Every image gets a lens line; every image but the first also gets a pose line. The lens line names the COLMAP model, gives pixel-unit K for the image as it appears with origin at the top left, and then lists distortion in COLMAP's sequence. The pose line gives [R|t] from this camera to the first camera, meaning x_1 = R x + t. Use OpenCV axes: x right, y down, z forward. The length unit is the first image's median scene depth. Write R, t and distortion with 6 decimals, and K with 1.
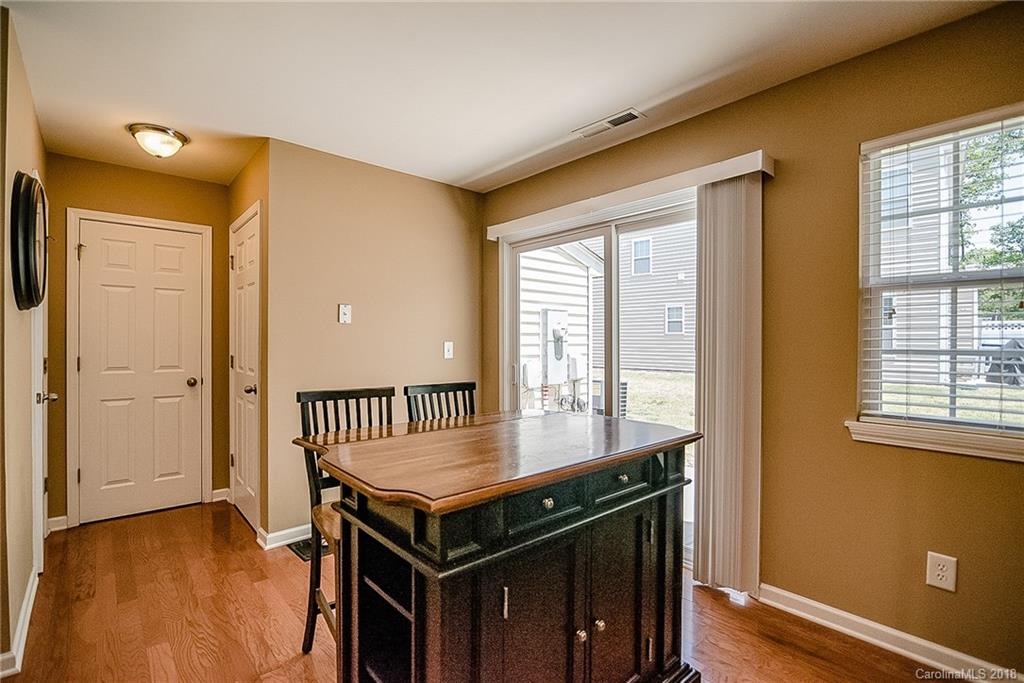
lens RADIAL K [[476.0, 0, 508.4], [0, 476.0, 344.3], [0, 0, 1]] dist [-0.017891, 0.000211]
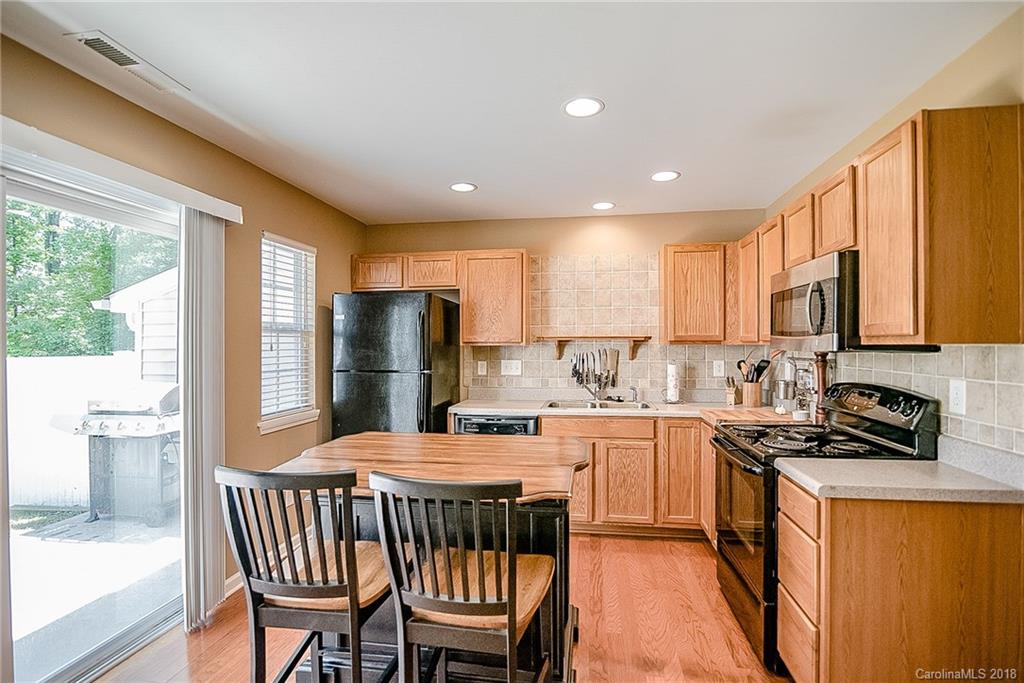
lens RADIAL K [[489.0, 0, 522.8], [0, 489.0, 340.5], [0, 0, 1]] dist [-0.018278, -0.000894]
pose [[-0.647611, 0.000586, 0.761971, -0.841219], [0.003147, 0.999993, 0.001906, -0.082711], [-0.761965, 0.003632, -0.647608, 1.259264]]
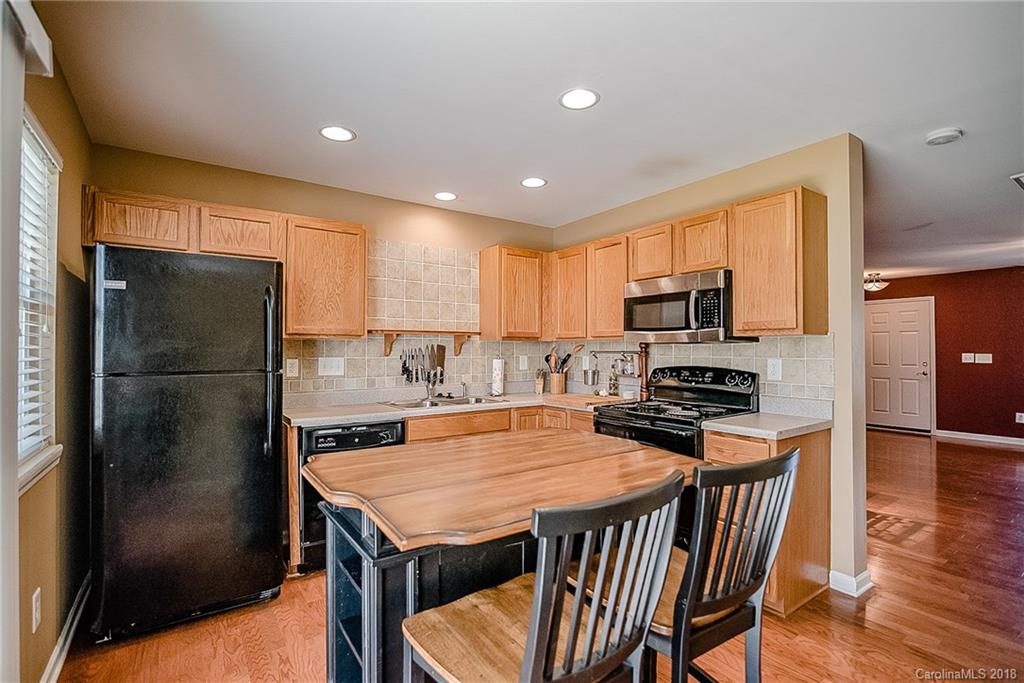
lens RADIAL K [[479.5, 0, 518.0], [0, 479.5, 343.4], [0, 0, 1]] dist [-0.016633, 0.000457]
pose [[-0.994752, -0.004005, 0.102232, -0.105123], [-0.004714, 0.999966, -0.006693, -0.040002], [-0.102202, -0.007140, -0.994738, 1.528622]]
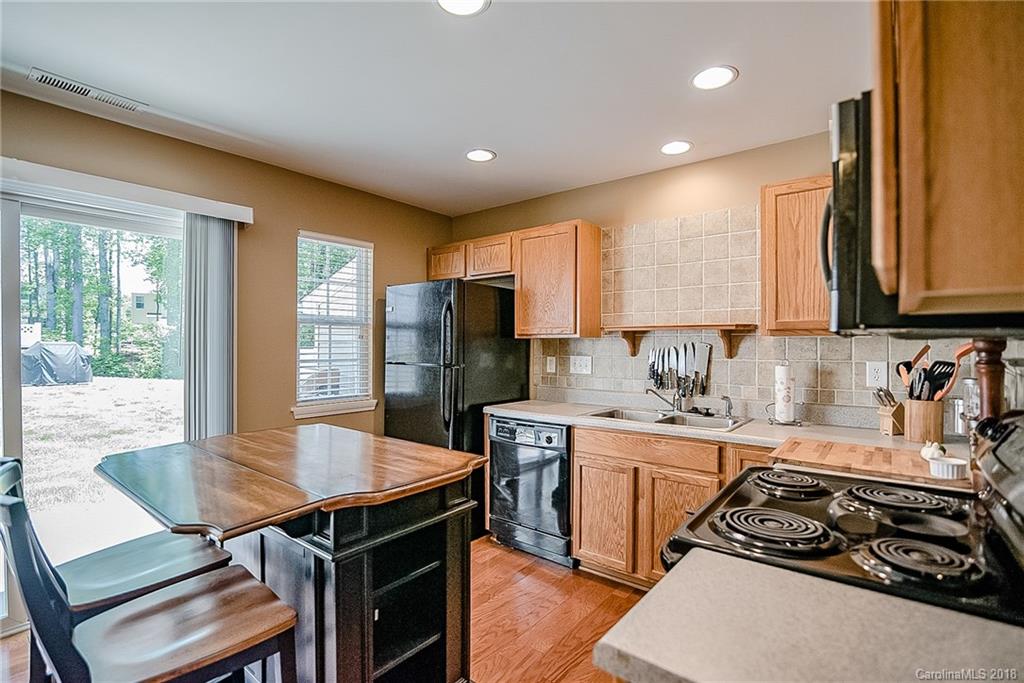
lens RADIAL K [[479.5, 0, 518.0], [0, 479.5, 343.4], [0, 0, 1]] dist [-0.016633, 0.000457]
pose [[-0.173593, -0.004992, 0.984805, -0.864180], [0.002823, 0.999981, 0.005566, -0.053005], [-0.984813, 0.003746, -0.173575, 0.523419]]
